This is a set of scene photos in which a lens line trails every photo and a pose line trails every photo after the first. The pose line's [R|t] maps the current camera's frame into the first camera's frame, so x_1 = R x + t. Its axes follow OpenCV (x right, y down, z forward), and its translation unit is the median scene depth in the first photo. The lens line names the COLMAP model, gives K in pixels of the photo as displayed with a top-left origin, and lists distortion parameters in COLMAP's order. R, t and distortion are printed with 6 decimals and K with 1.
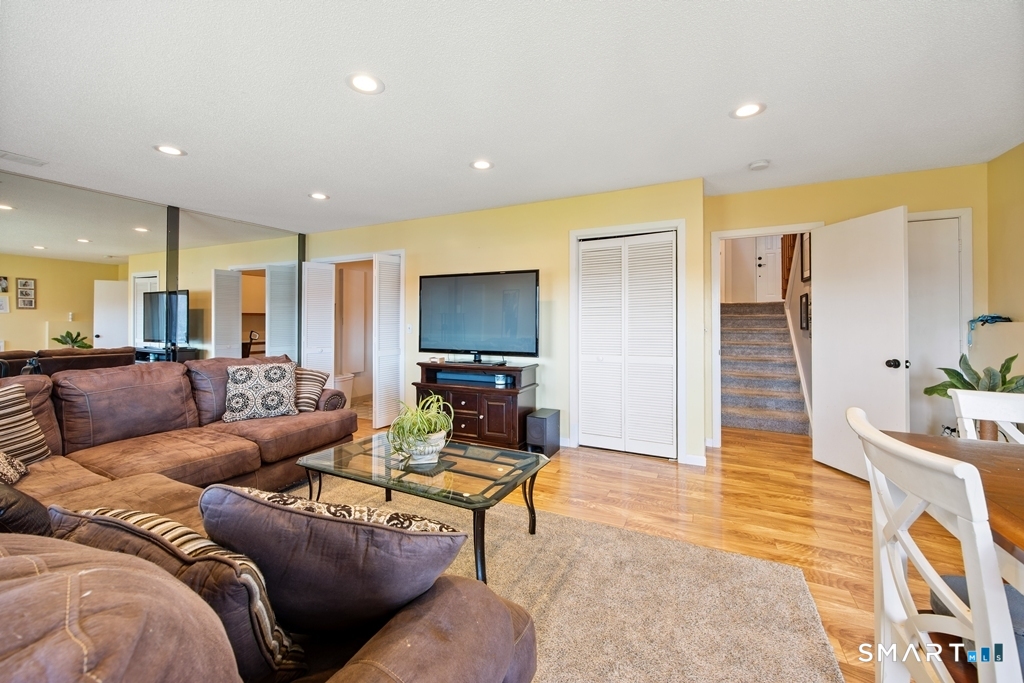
lens RADIAL K [[400.6, 0, 508.6], [0, 400.6, 317.6], [0, 0, 1]] dist [-0.000428, 0.000015]
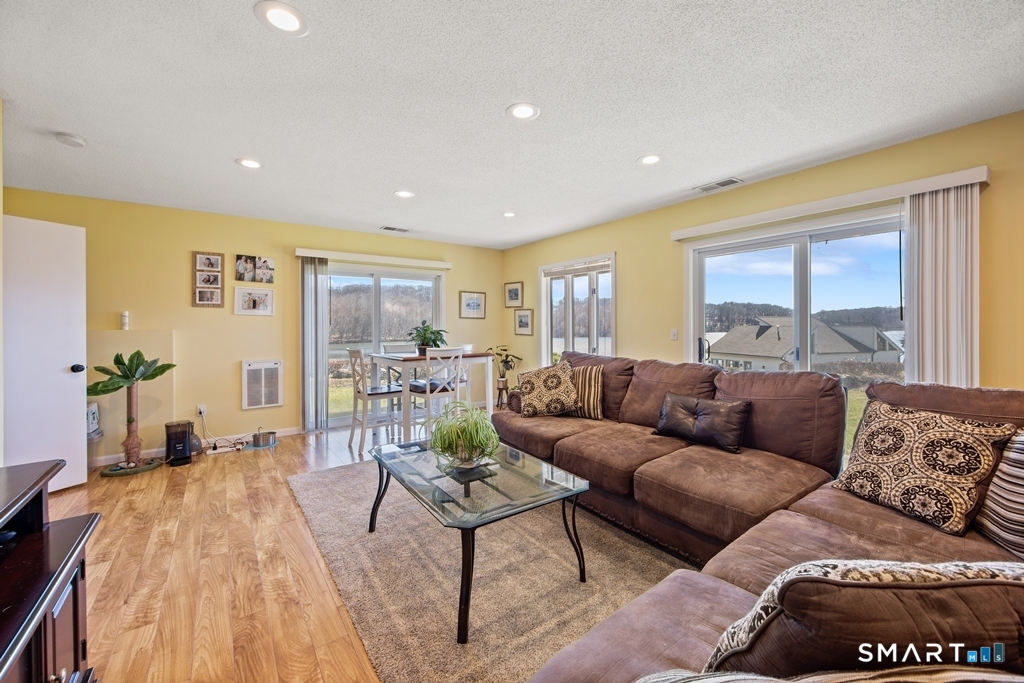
lens RADIAL K [[413.8, 0, 509.6], [0, 413.8, 324.7], [0, 0, 1]] dist [-0.000459, -0.000132]
pose [[-0.883129, 0.010715, 0.469007, -0.644405], [0.006644, 0.999925, -0.010334, 0.015653], [-0.469083, -0.006010, -0.883134, 1.505155]]
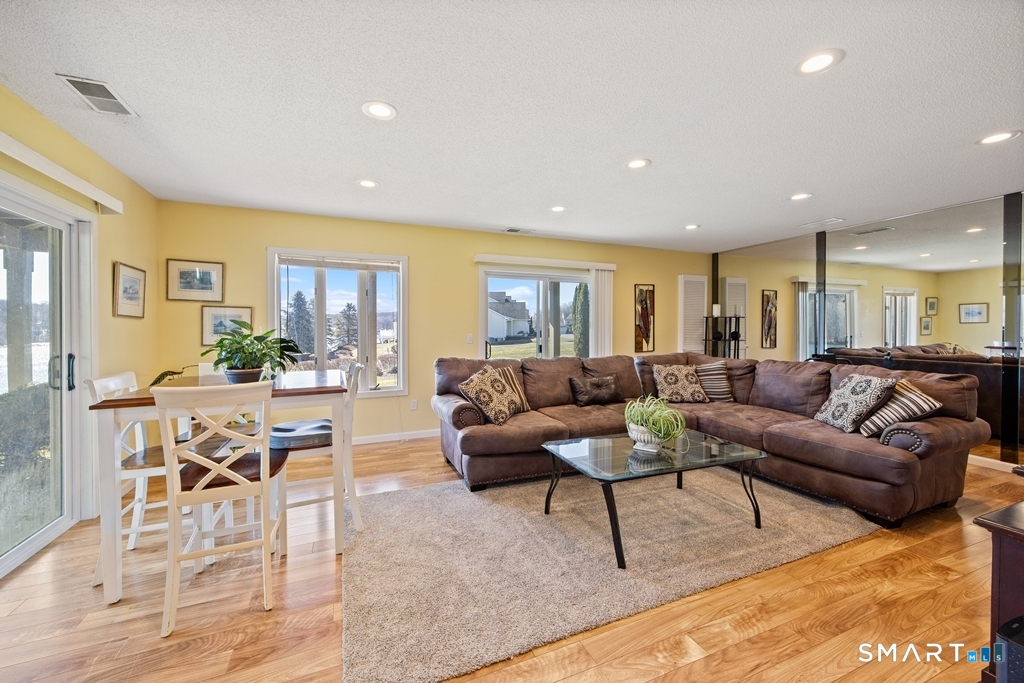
lens RADIAL K [[406.5, 0, 514.3], [0, 406.5, 334.3], [0, 0, 1]] dist [0.000260, 0.000264]
pose [[-0.644281, 0.012052, -0.764694, 0.760201], [0.010096, 0.999923, 0.007253, 0.008349], [0.764722, -0.003047, -0.644353, 1.185904]]
